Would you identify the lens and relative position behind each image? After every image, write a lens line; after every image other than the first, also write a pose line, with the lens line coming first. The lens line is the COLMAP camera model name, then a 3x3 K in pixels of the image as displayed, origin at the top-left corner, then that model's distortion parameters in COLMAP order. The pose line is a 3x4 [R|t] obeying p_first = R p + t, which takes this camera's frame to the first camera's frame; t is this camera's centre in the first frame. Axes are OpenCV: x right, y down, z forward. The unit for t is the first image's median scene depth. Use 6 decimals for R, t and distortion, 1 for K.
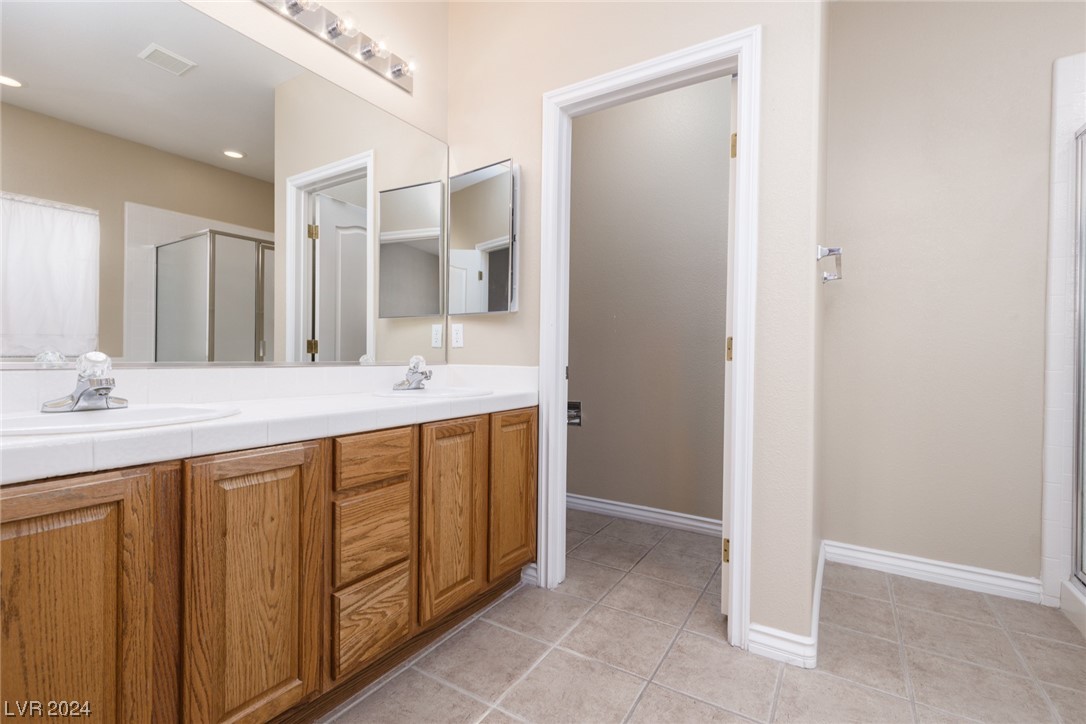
lens RADIAL K [[488.6, 0, 541.5], [0, 488.6, 361.2], [0, 0, 1]] dist [0.008944, -0.000632]
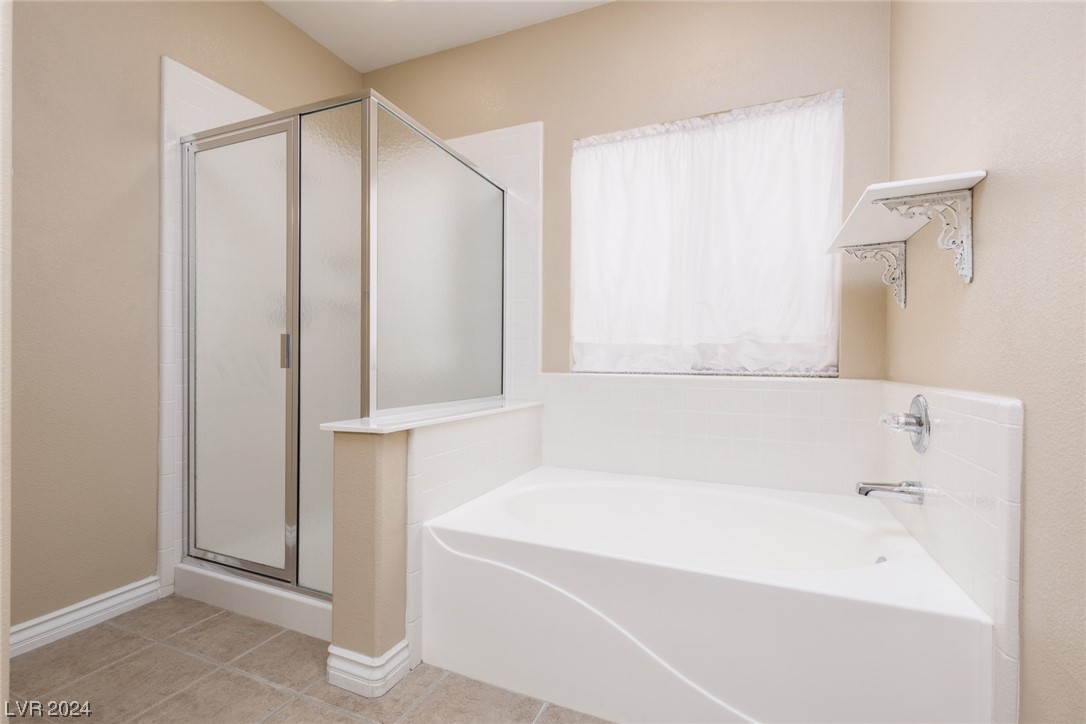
lens RADIAL K [[488.6, 0, 542.6], [0, 488.6, 358.8], [0, 0, 1]] dist [0.008944, -0.000632]
pose [[-0.153346, -0.013460, 0.988081, -1.287883], [-0.000021, 0.999907, 0.013618, -0.089102], [-0.988173, 0.002068, -0.153332, 6.139575]]
